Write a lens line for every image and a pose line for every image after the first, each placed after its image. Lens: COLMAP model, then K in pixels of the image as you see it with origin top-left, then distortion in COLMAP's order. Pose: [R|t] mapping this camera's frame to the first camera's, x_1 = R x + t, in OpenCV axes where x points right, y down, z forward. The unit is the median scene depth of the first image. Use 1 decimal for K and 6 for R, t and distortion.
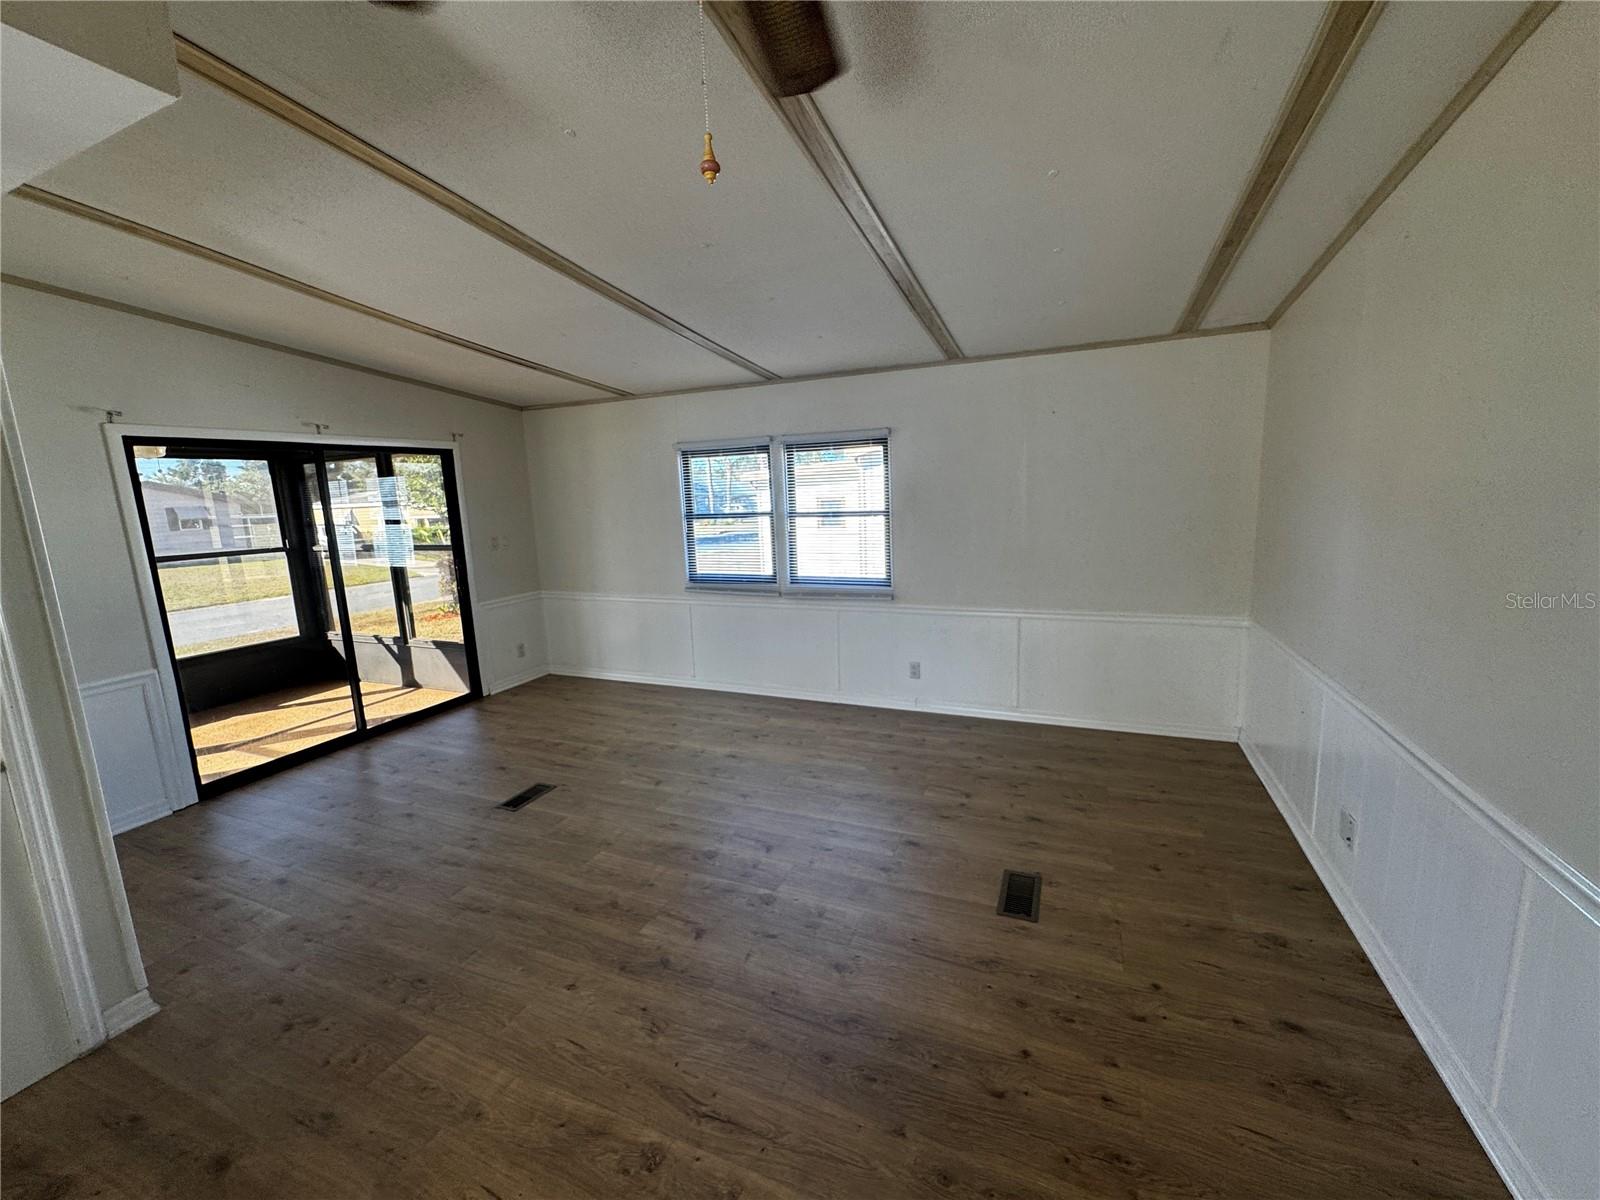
lens RADIAL K [[640.9, 0, 795.3], [0, 640.9, 596.9], [0, 0, 1]] dist [-0.002036, 0.000113]
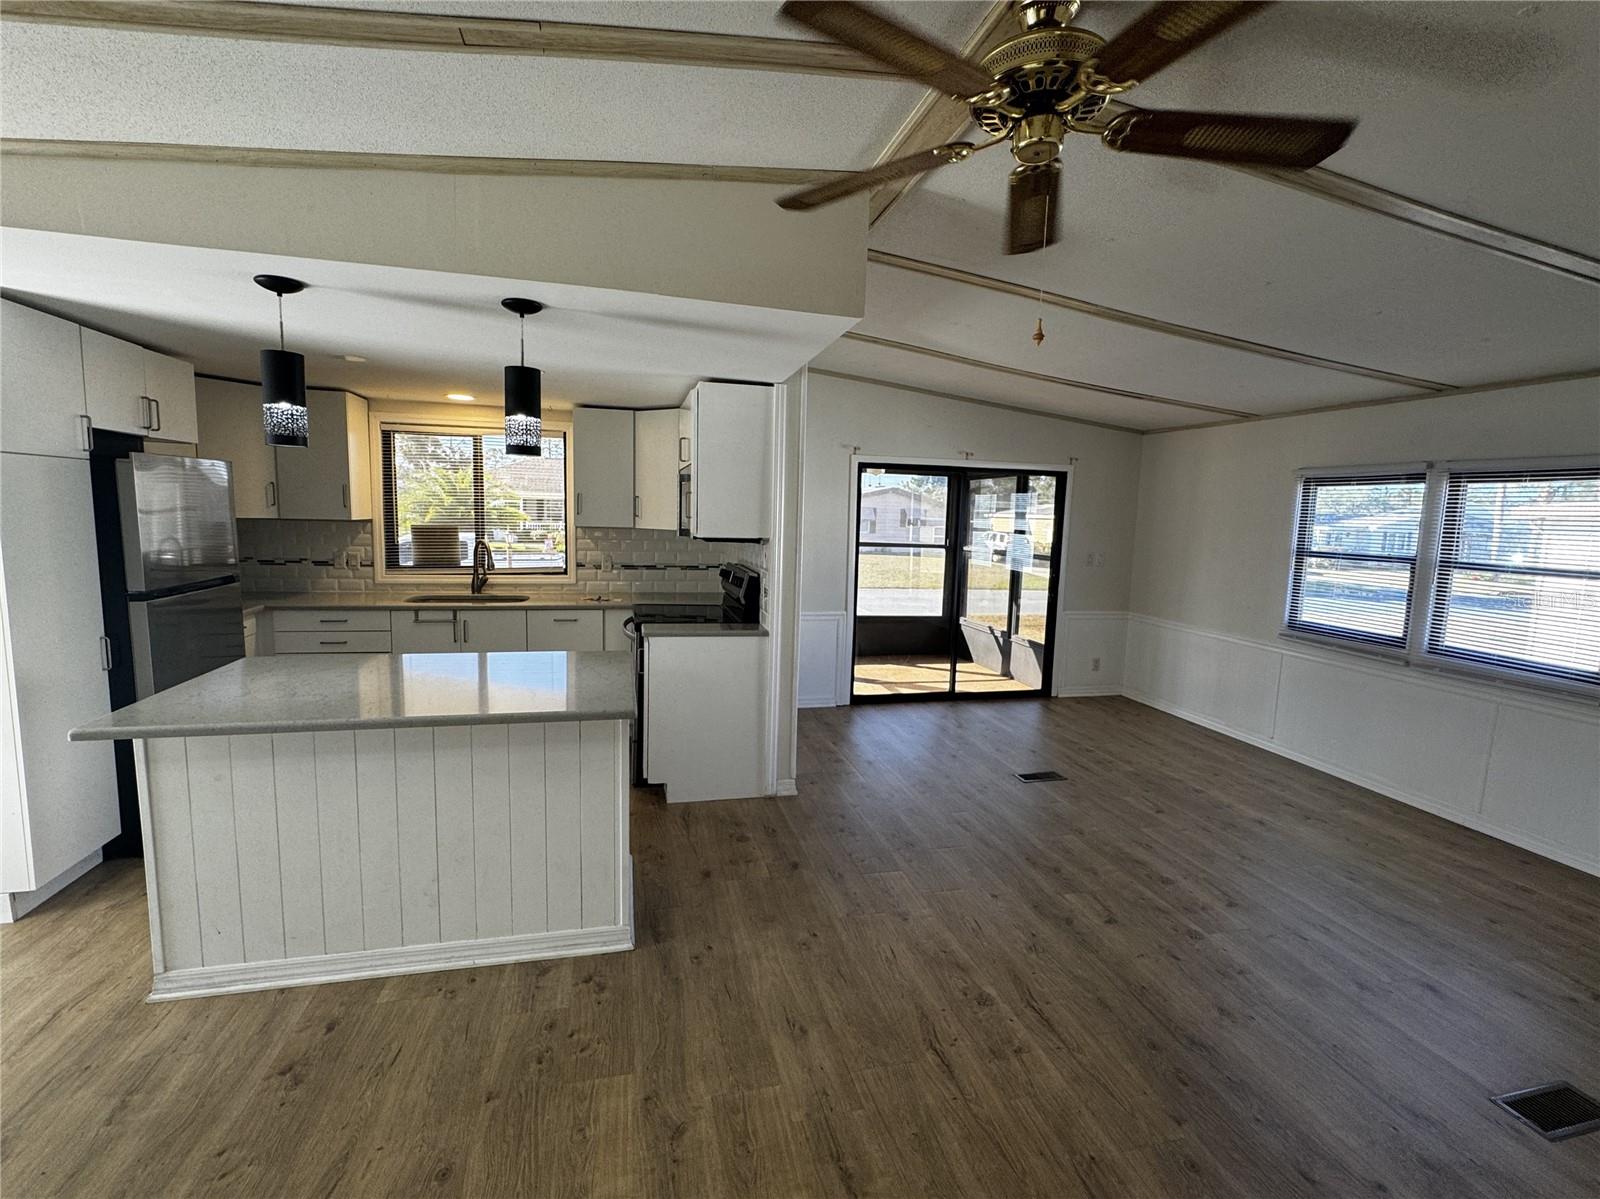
lens RADIAL K [[640.9, 0, 795.3], [0, 640.9, 596.4], [0, 0, 1]] dist [-0.002036, 0.000113]
pose [[0.609002, 0.161272, -0.776600, 0.114210], [-0.183693, 0.981169, 0.059704, 0.005741], [0.771604, 0.106296, 0.627159, -0.066025]]
